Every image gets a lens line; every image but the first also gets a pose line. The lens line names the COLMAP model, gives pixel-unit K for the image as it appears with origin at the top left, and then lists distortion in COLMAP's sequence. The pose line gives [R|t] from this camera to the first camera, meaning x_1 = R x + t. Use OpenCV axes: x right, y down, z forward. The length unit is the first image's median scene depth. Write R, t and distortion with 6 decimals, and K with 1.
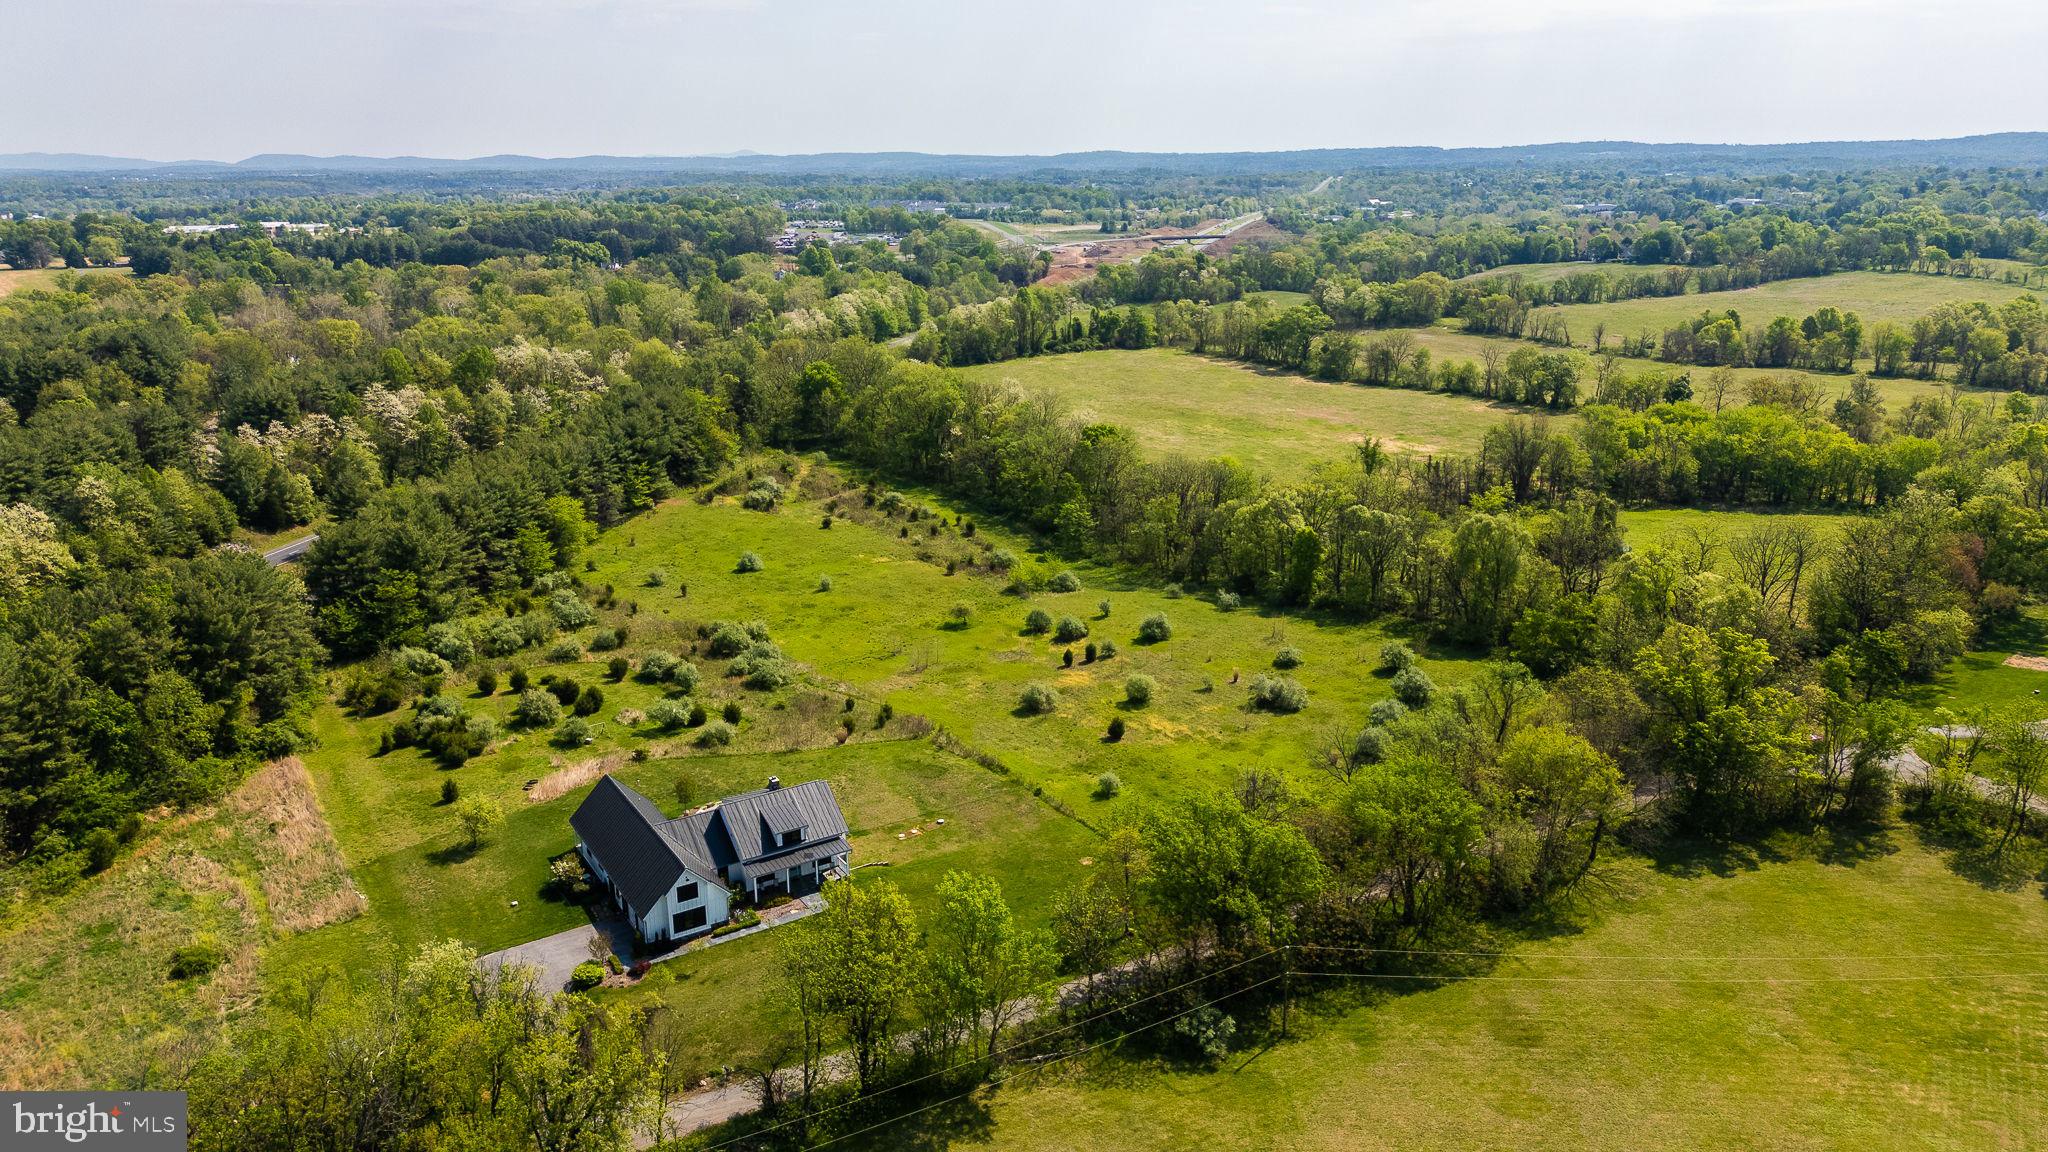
lens RADIAL K [[1437.7, 0, 1029.5], [0, 1437.7, 579.1], [0, 0, 1]] dist [0.077513, -0.079866]
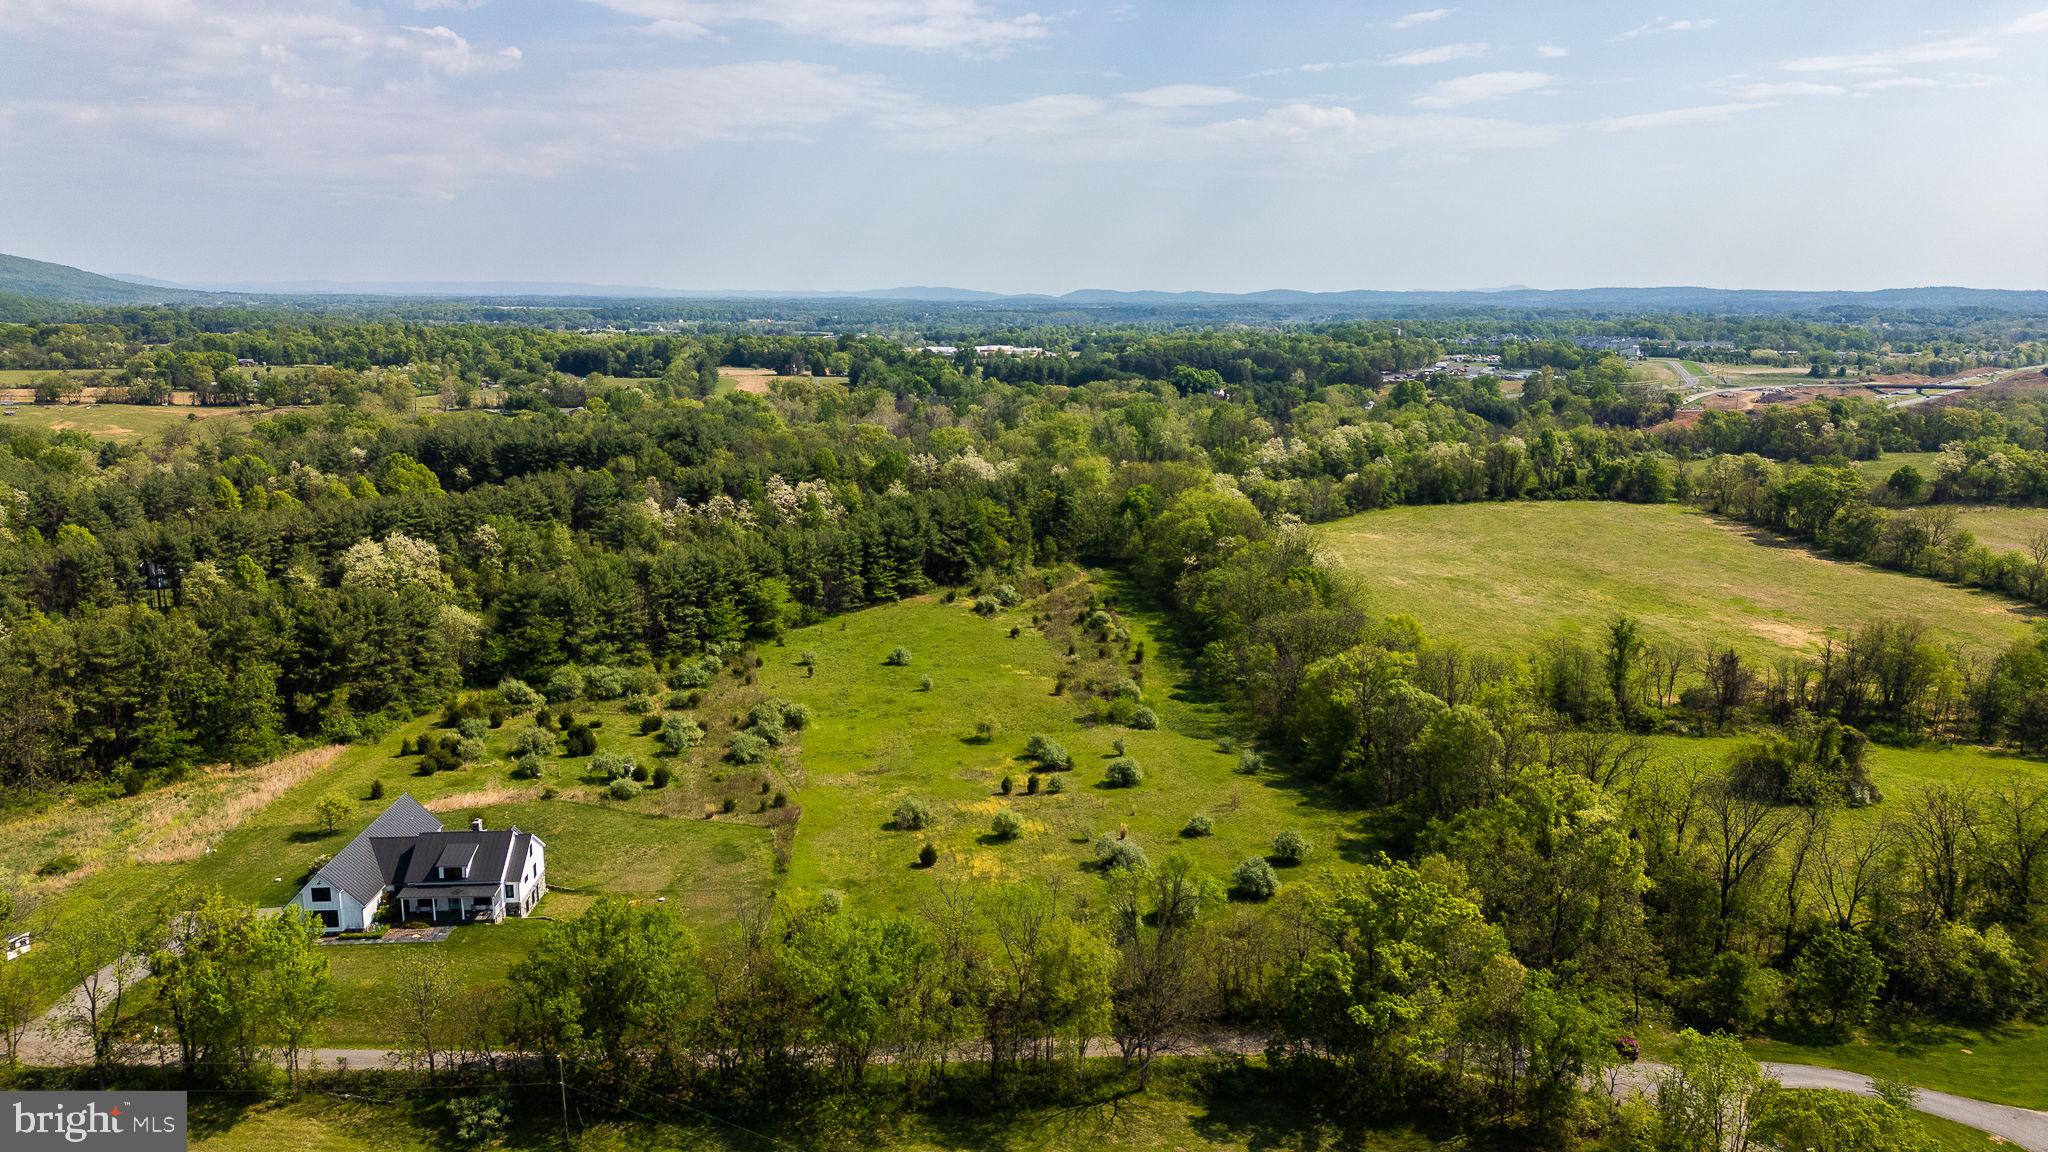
lens RADIAL K [[1437.7, 0, 1026.6], [0, 1437.7, 572.6], [0, 0, 1]] dist [0.077513, -0.079866]
pose [[0.872414, 0.105524, -0.477241, 0.337890], [-0.148525, 0.987479, -0.053164, -0.026531], [0.465655, 0.117263, 0.877163, 0.084753]]
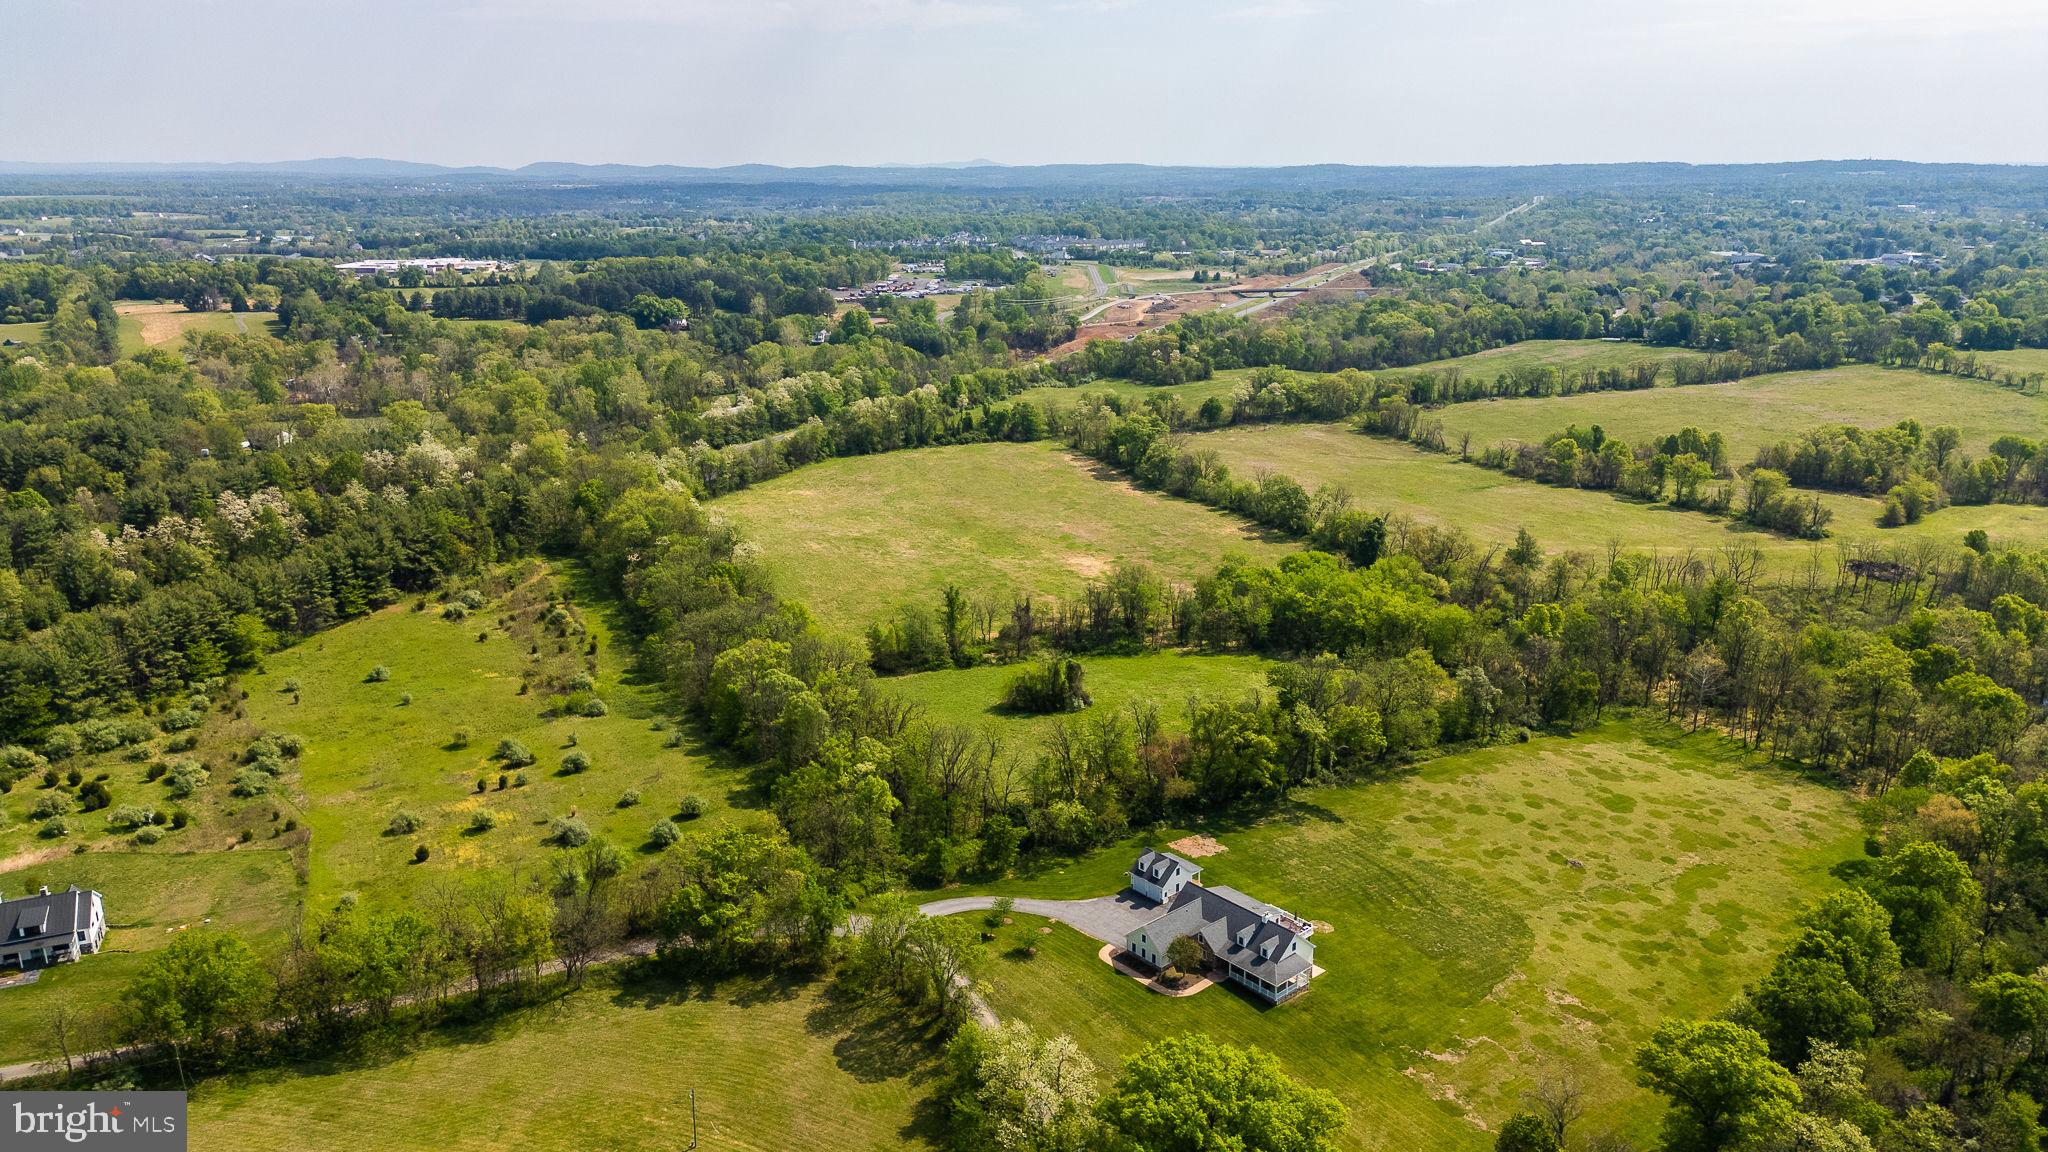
lens RADIAL K [[1437.7, 0, 1034.8], [0, 1437.7, 578.2], [0, 0, 1]] dist [0.077513, -0.079866]
pose [[0.987610, 0.051536, -0.148226, 0.483023], [-0.052156, 0.998639, -0.000294, -0.107998], [0.148009, 0.008021, 0.988954, -0.155998]]
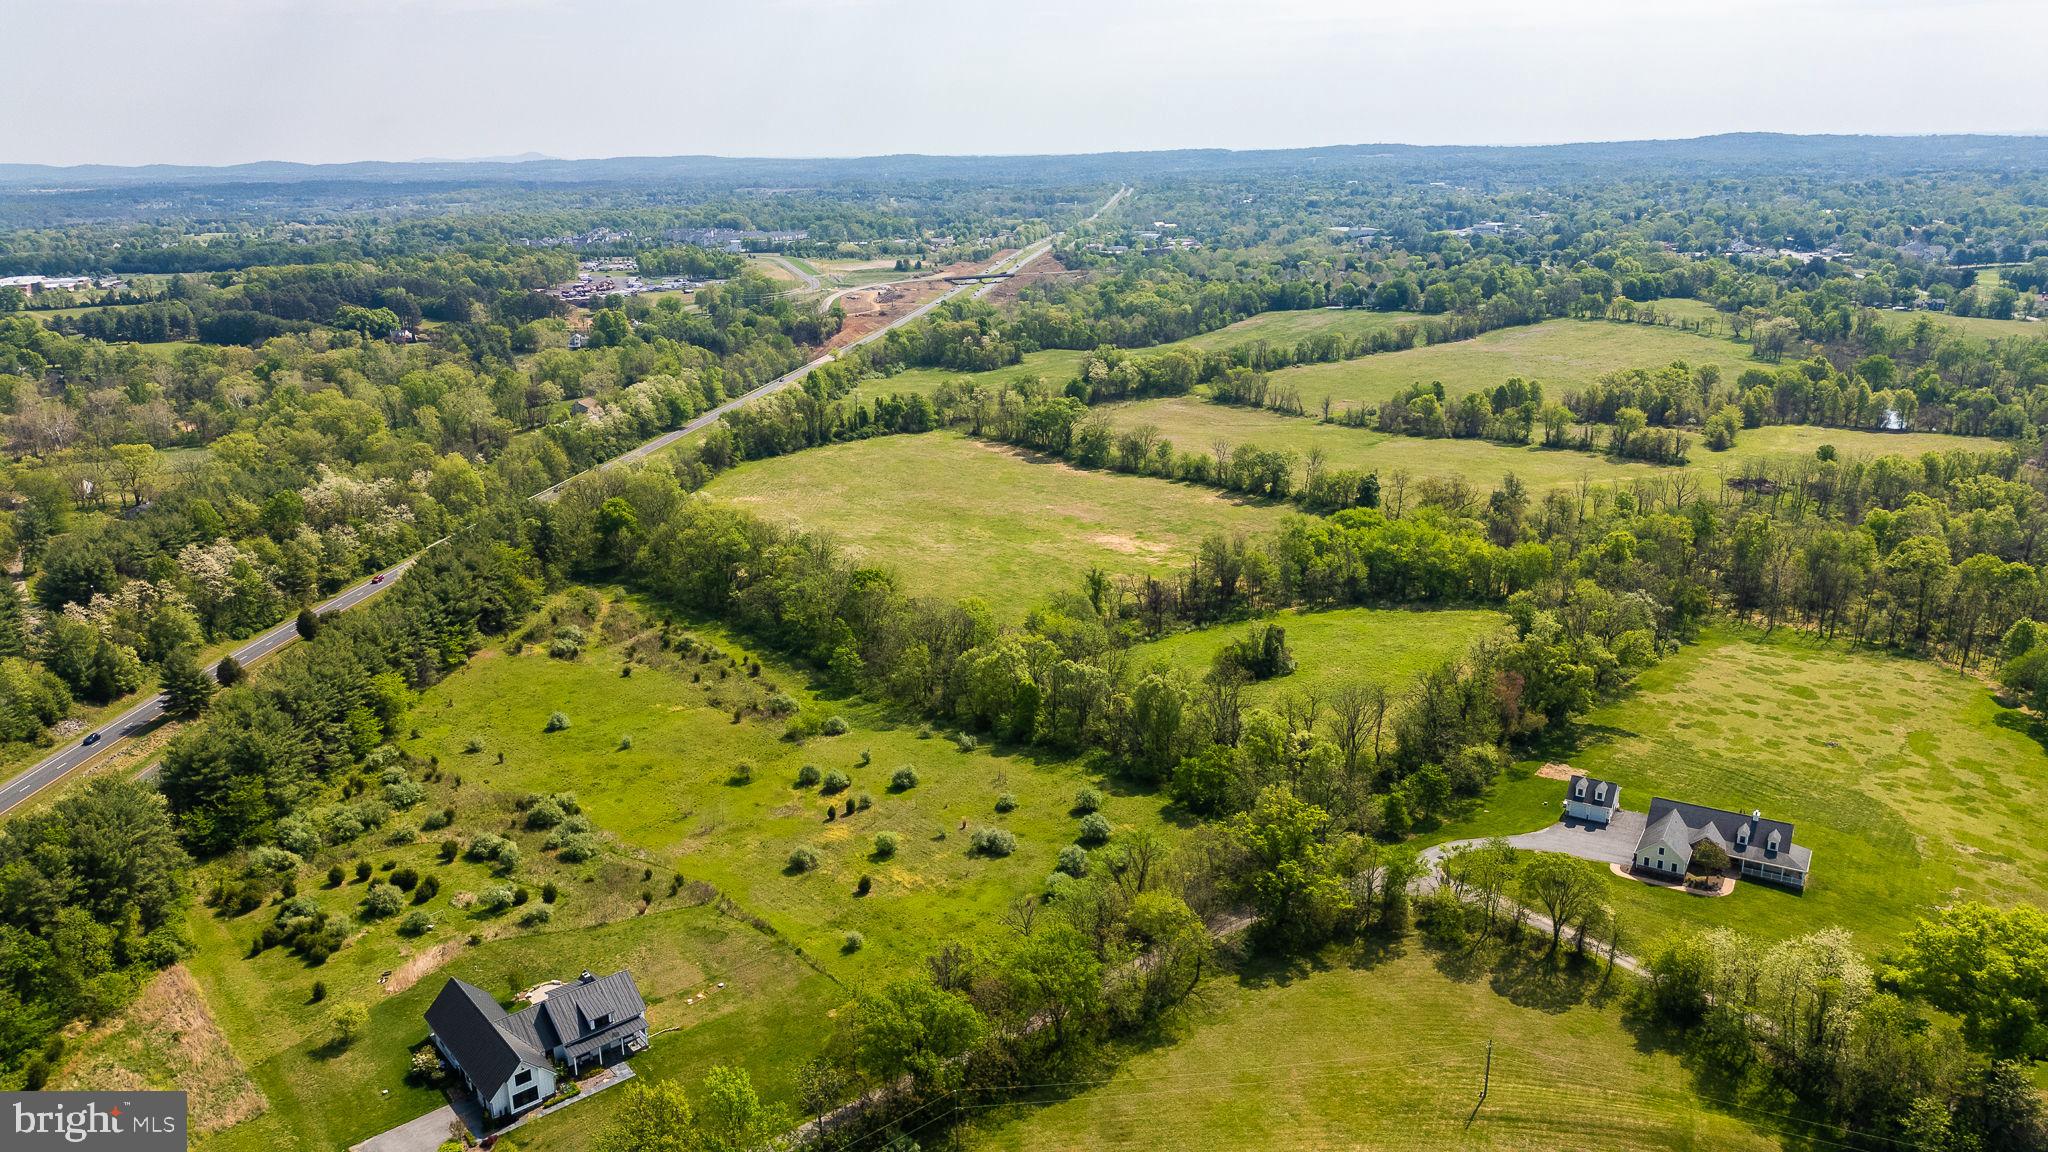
lens RADIAL K [[1437.7, 0, 1033.6], [0, 1437.7, 577.4], [0, 0, 1]] dist [0.077513, -0.079866]
pose [[0.991032, -0.045591, 0.125605, 0.036025], [0.045433, 0.998959, 0.004128, -0.098384], [-0.125662, 0.001616, 0.992072, -0.171008]]
